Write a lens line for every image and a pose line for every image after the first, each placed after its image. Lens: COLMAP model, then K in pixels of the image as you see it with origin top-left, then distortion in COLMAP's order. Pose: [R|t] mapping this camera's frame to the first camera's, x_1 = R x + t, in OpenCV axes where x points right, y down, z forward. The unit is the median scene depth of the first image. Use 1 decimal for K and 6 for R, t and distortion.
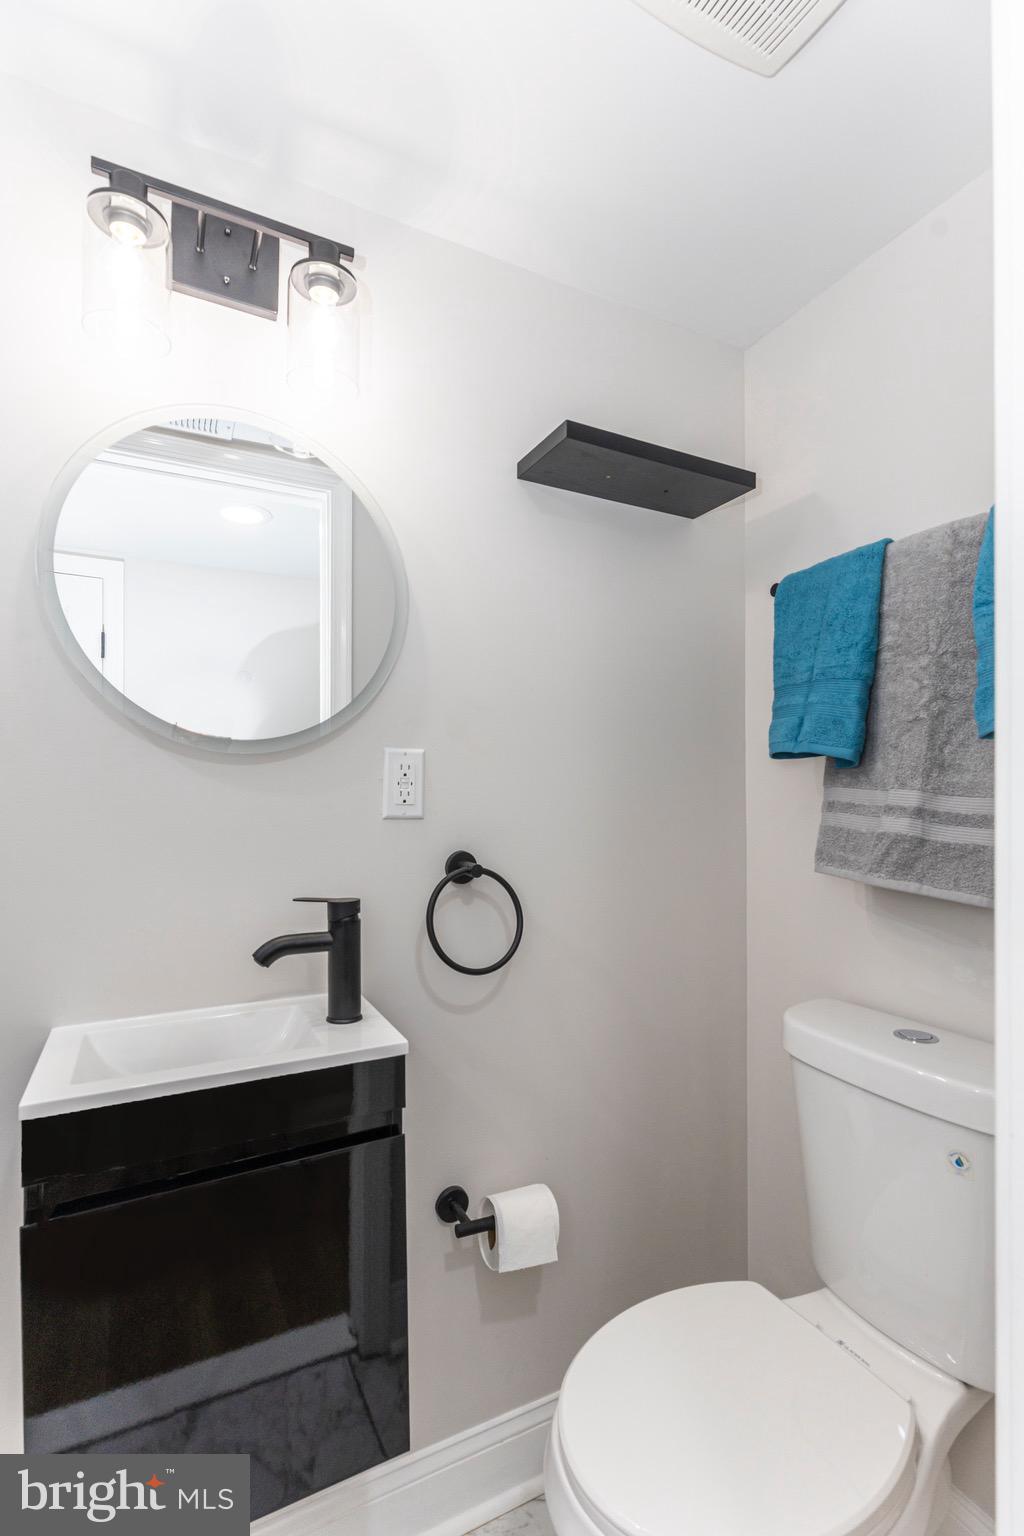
lens RADIAL K [[707.0, 0, 493.2], [0, 707.0, 798.8], [0, 0, 1]] dist [0.000586, 0.000113]
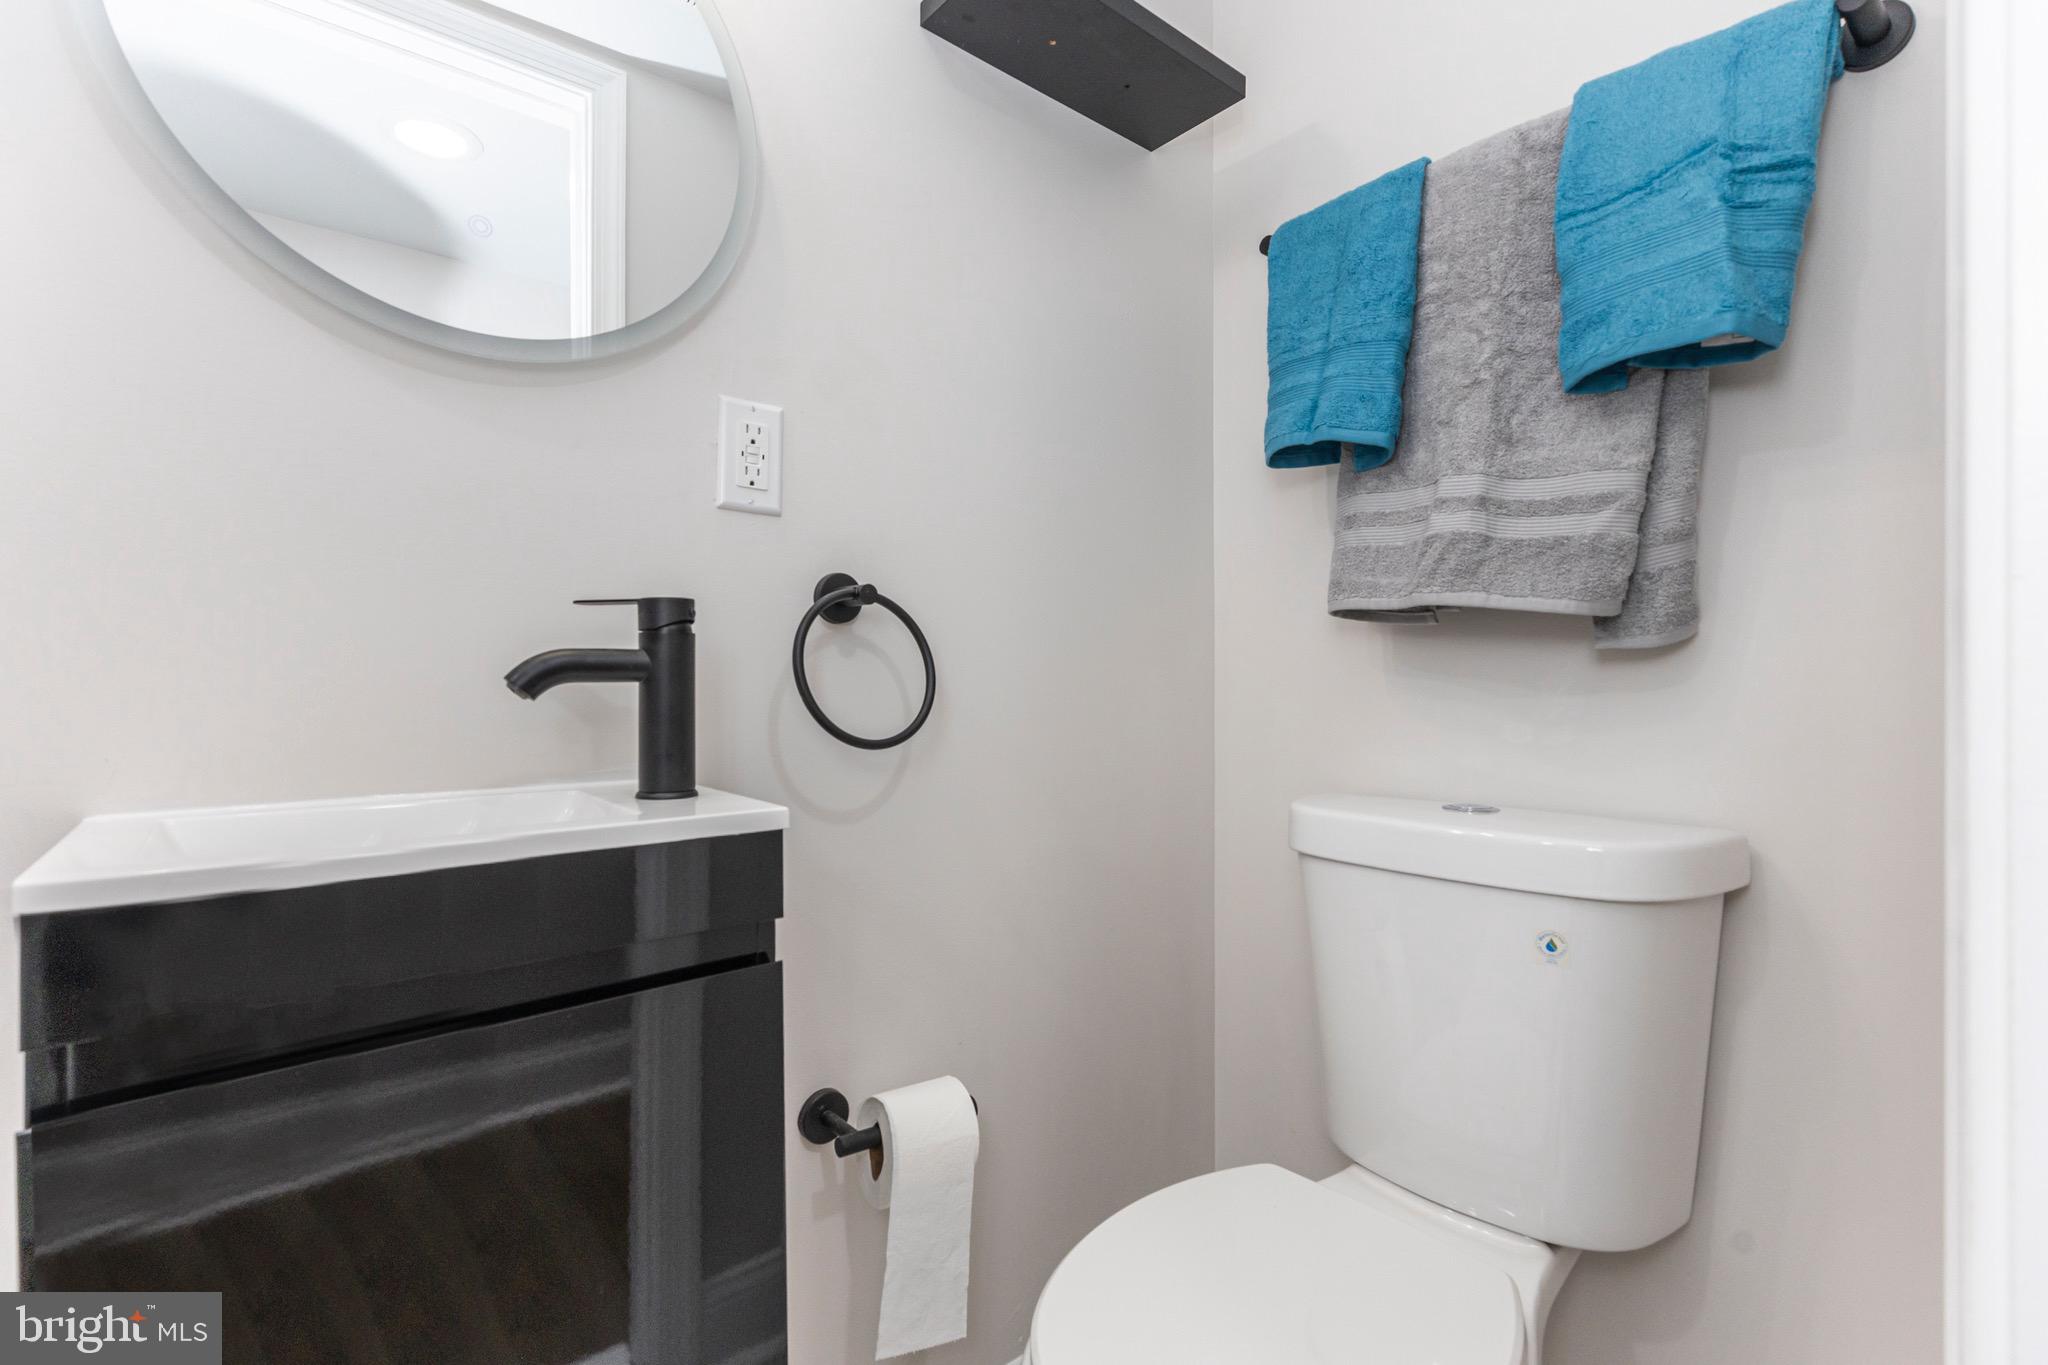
lens RADIAL K [[942.7, 0, 1018.5], [0, 942.7, 671.5], [0, 0, 1]] dist [0.000586, 0.000113]
pose [[0.973094, 0.003582, 0.230381, -0.091888], [-0.004387, 0.999986, 0.002981, 0.177625], [-0.230368, -0.003912, 0.973096, 0.130653]]
